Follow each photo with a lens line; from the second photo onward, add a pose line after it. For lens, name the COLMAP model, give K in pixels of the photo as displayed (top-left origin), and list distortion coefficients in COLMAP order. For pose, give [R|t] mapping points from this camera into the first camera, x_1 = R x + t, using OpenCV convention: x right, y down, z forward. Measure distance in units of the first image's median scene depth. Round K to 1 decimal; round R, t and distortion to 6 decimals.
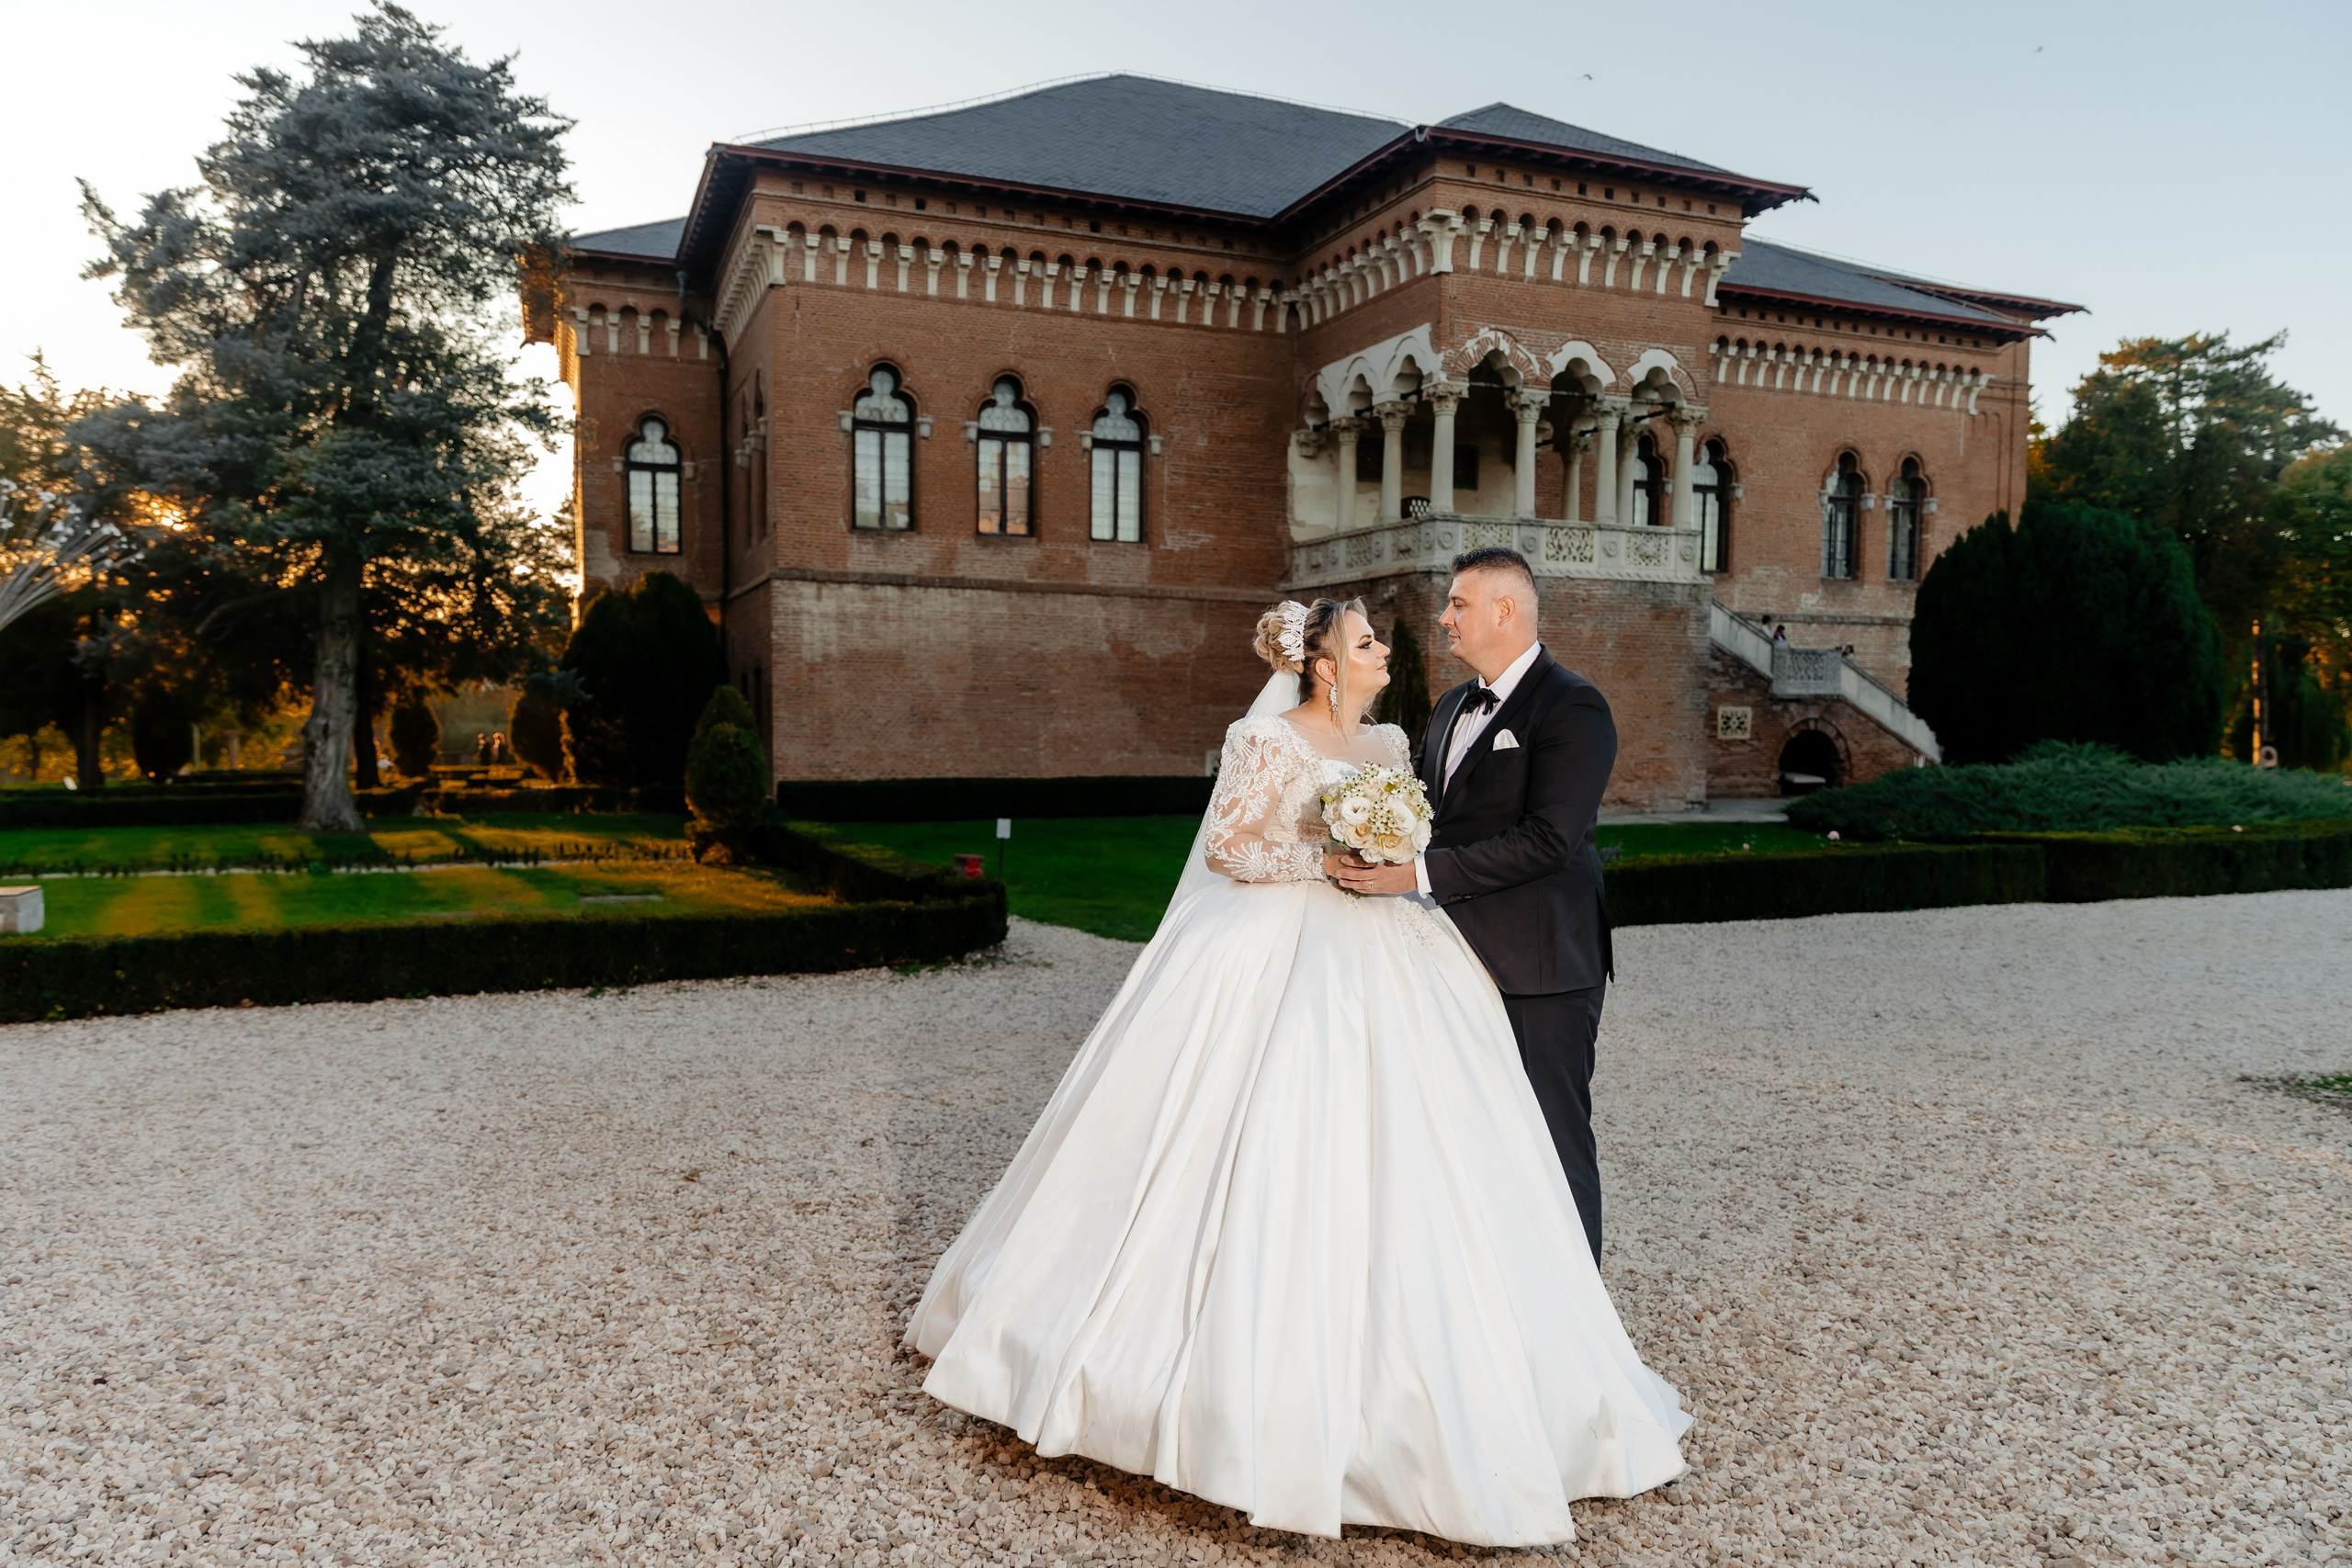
lens RADIAL K [[1620.3, 0, 1176.0], [0, 1620.3, 784.0], [0, 0, 1]] dist [0.019745, -0.001700]
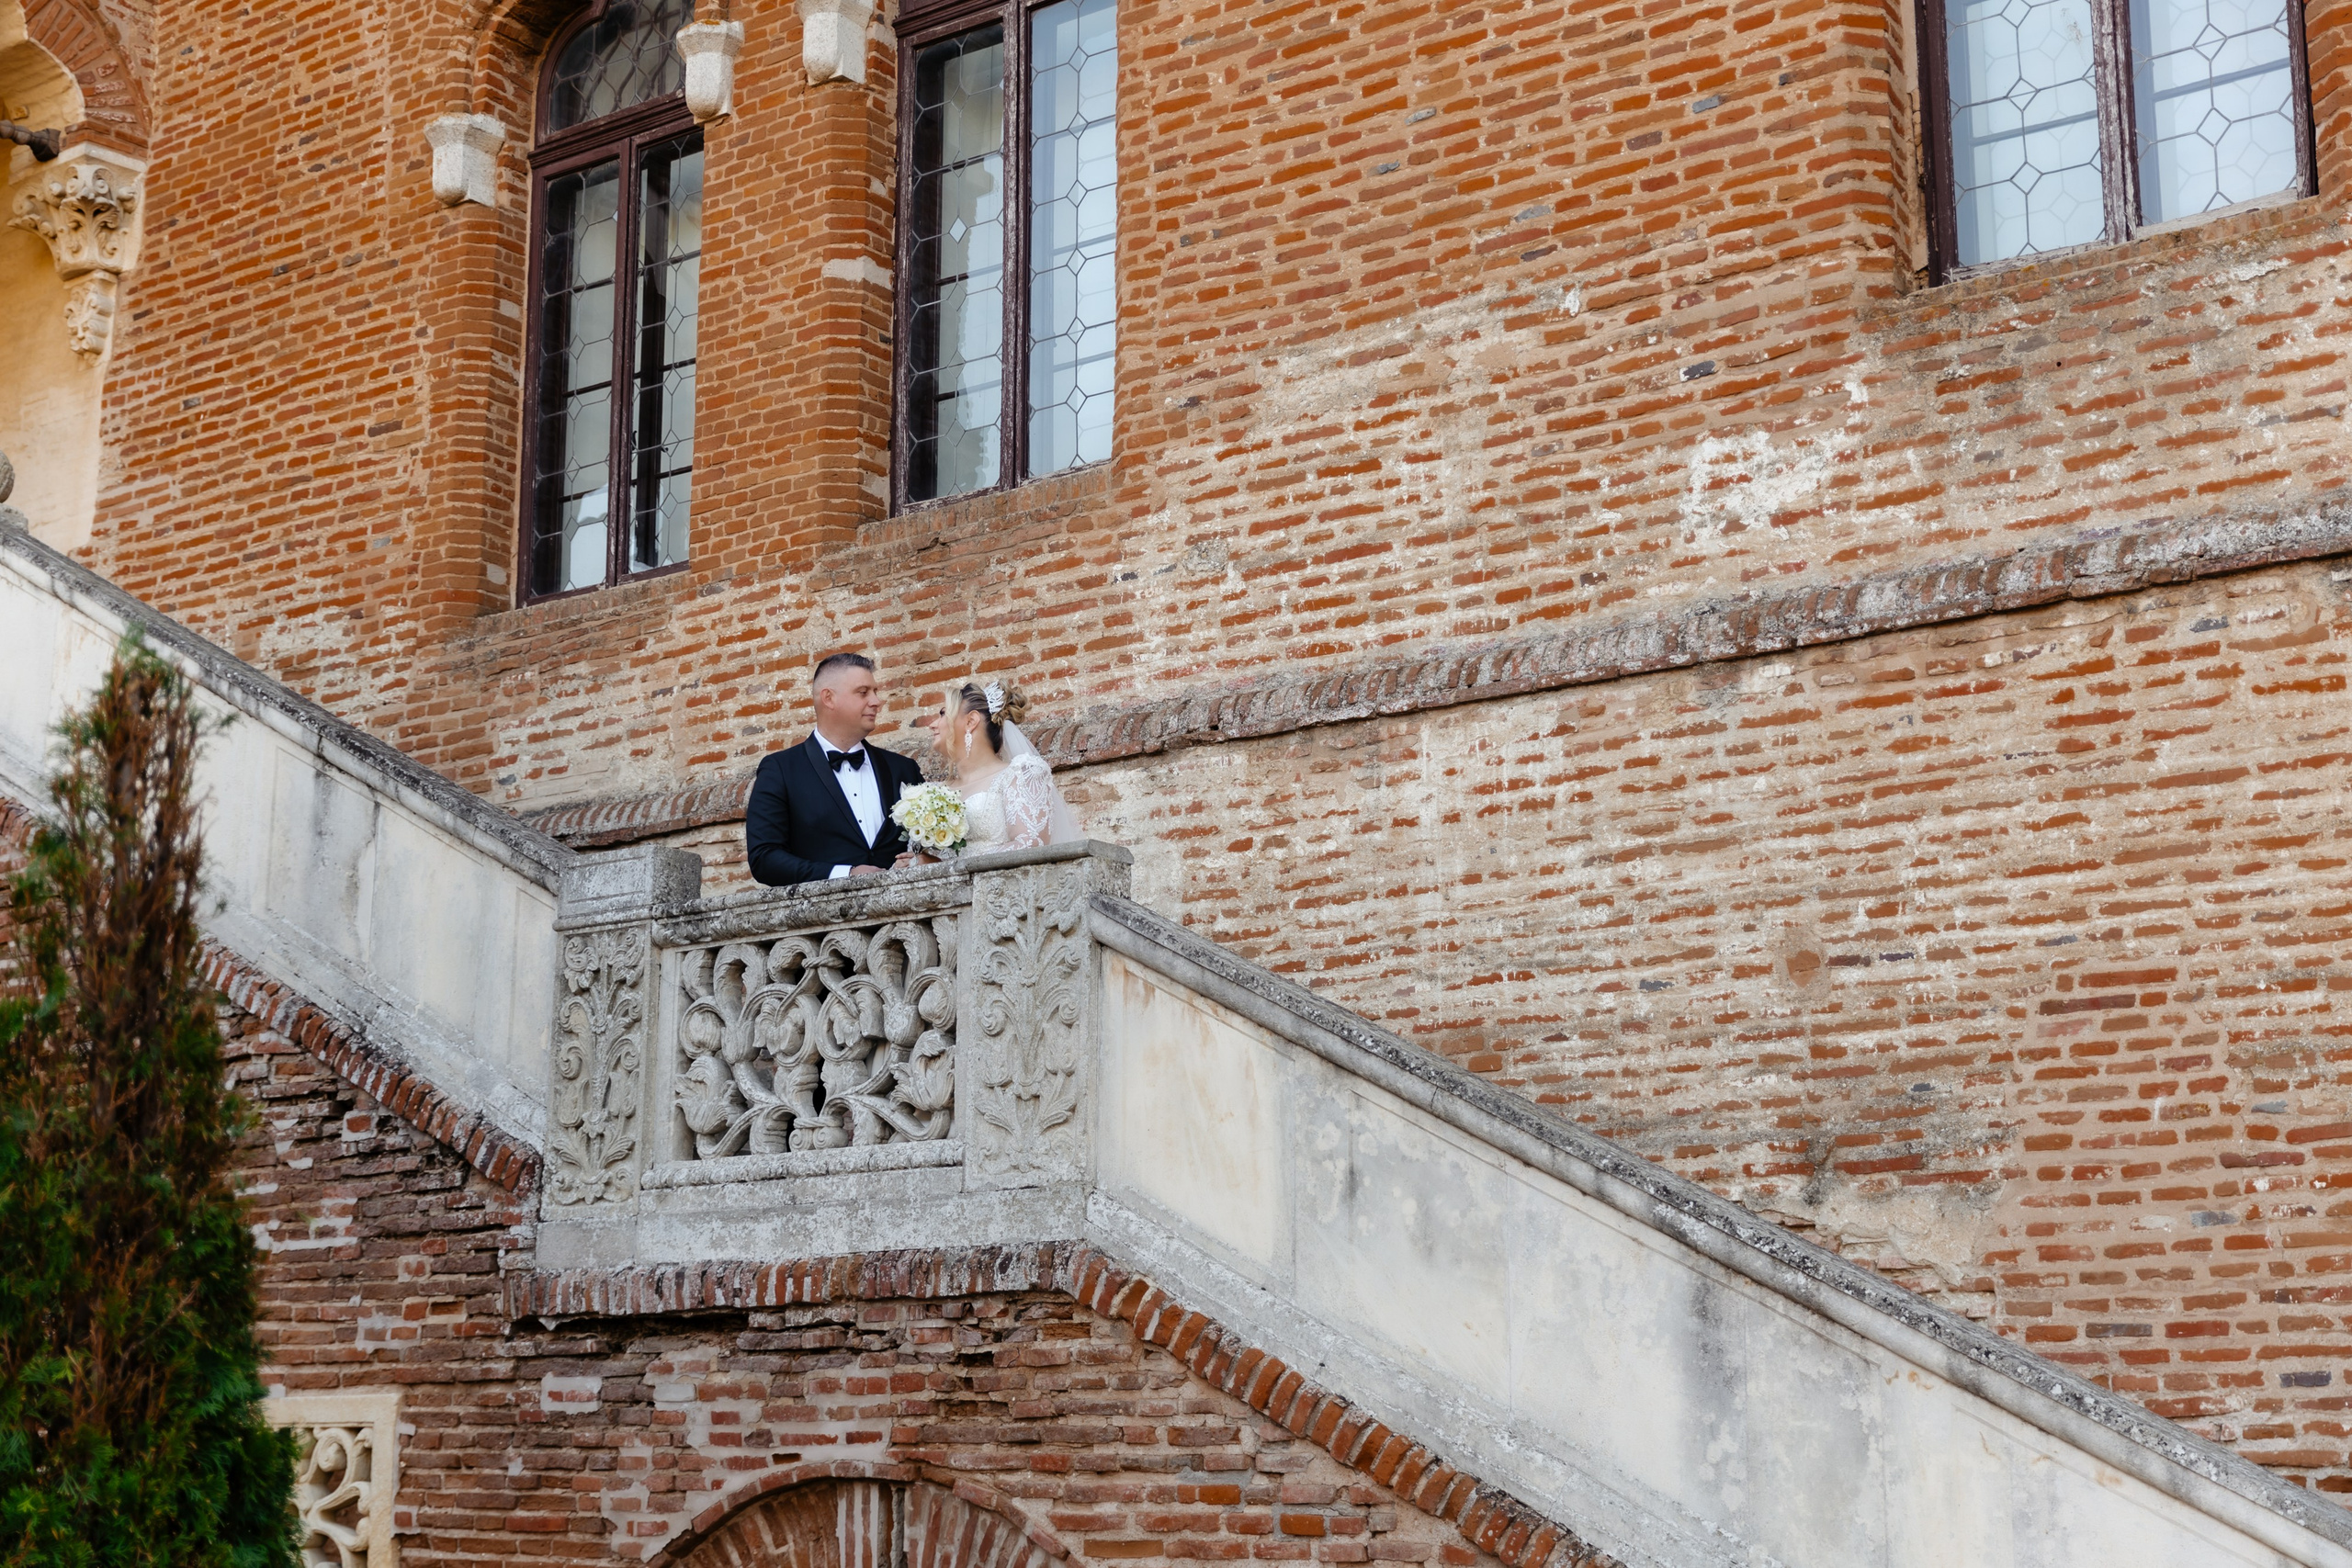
lens RADIAL K [[3340.2, 0, 1189.8], [0, 3340.2, 824.5], [0, 0, 1]] dist [0.021219, -0.073076]
pose [[0.502873, -0.174539, -0.846555, 0.659477], [-0.040982, 0.973484, -0.225053, -0.035707], [0.863388, 0.147866, 0.482386, 0.976021]]
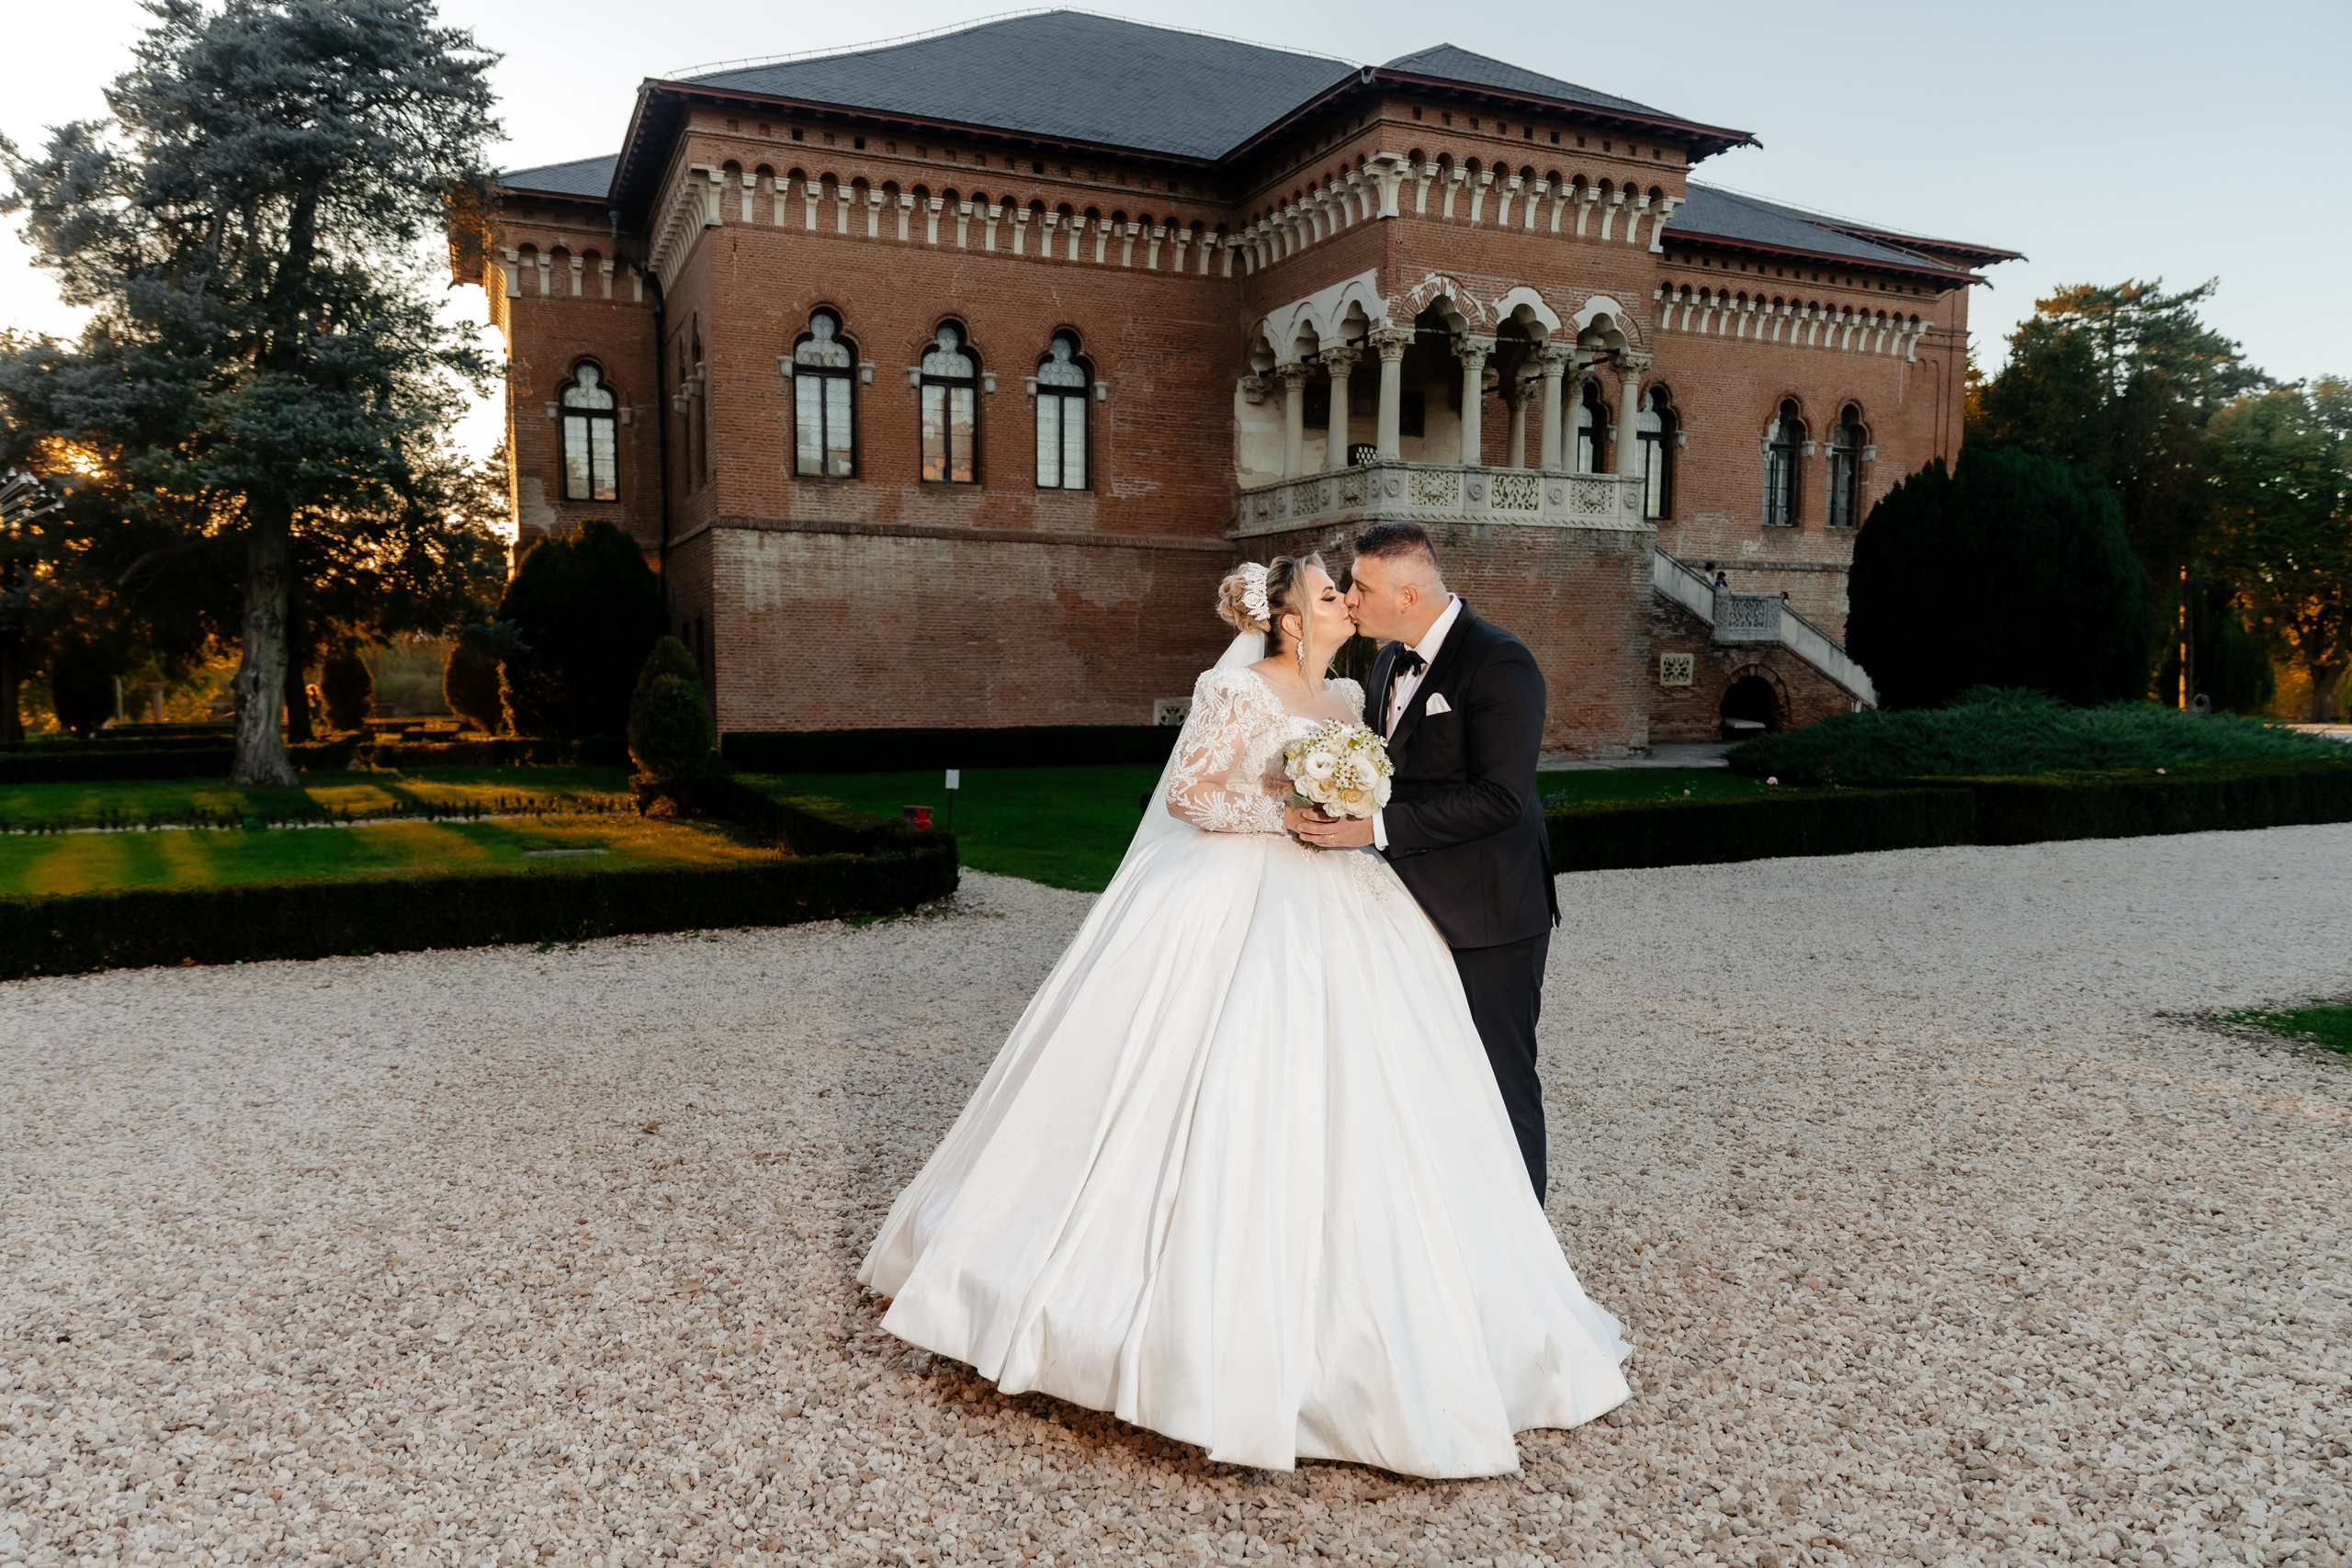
lens RADIAL K [[1636.8, 0, 1176.0], [0, 1636.8, 784.0], [0, 0, 1]] dist [0.021410, -0.001191]
pose [[0.999376, -0.006575, 0.034715, -0.003335], [0.005408, 0.999421, 0.033607, -0.002493], [-0.034916, -0.033398, 0.998832, -0.011013]]
